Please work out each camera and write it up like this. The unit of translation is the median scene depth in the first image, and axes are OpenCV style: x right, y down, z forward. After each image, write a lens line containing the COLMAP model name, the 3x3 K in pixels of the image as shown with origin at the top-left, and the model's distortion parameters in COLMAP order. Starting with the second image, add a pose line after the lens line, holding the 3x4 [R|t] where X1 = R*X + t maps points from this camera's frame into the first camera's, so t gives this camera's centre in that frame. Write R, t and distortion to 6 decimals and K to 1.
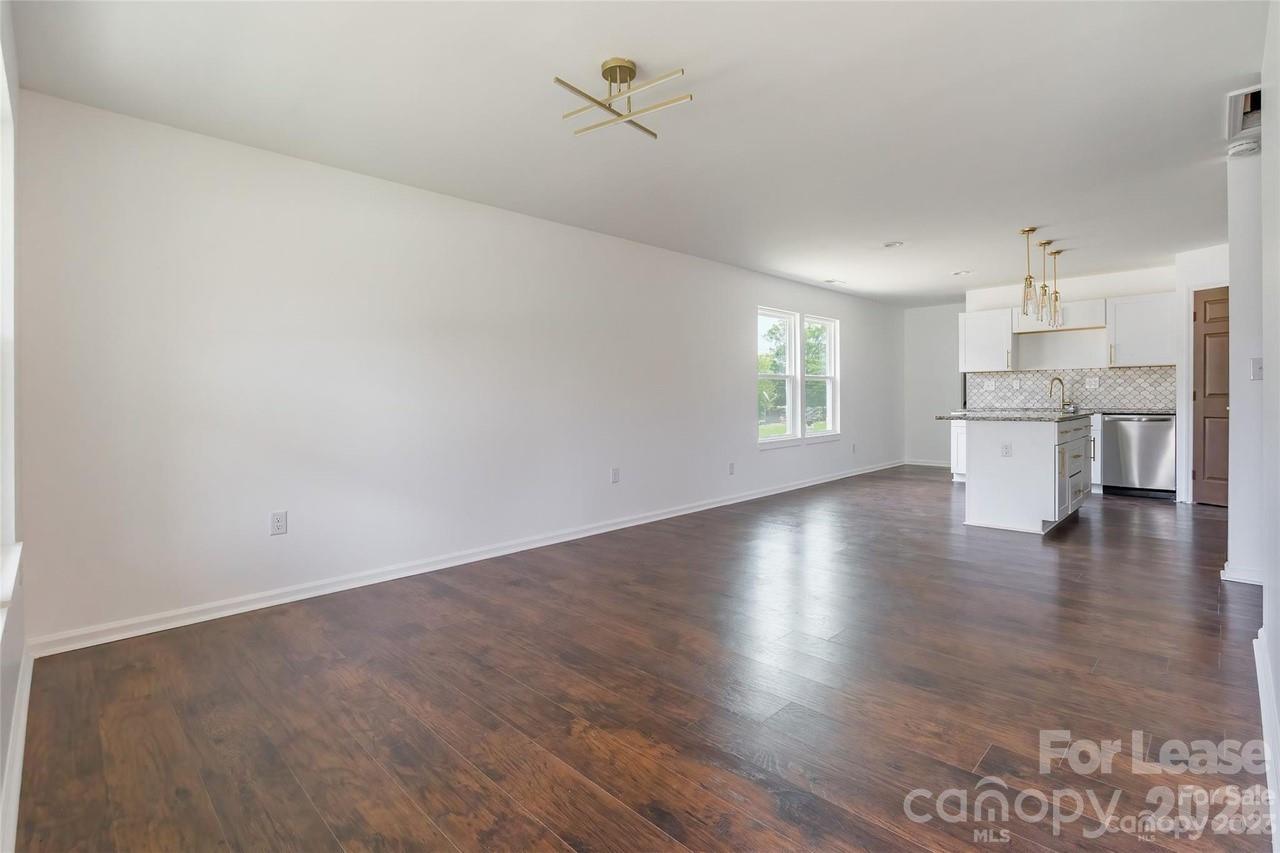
lens RADIAL K [[646.1, 0, 643.3], [0, 646.1, 407.8], [0, 0, 1]] dist [-0.000875, -0.000182]
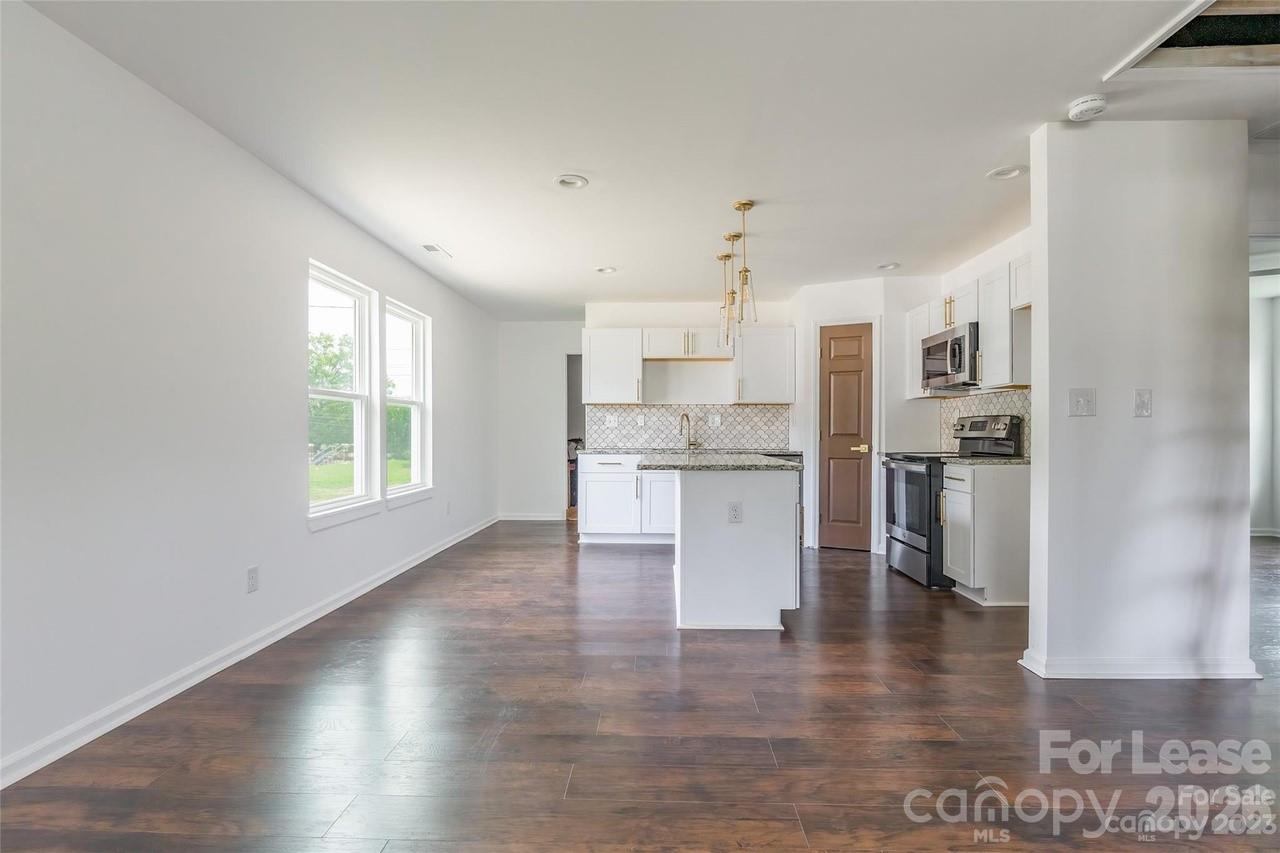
lens RADIAL K [[640.6, 0, 661.0], [0, 640.6, 438.7], [0, 0, 1]] dist [-0.002758, -0.000389]
pose [[0.733911, 0.004385, 0.679231, 0.030955], [0.002099, 0.999960, -0.008723, -0.005235], [-0.679242, 0.007828, 0.733873, 0.387312]]
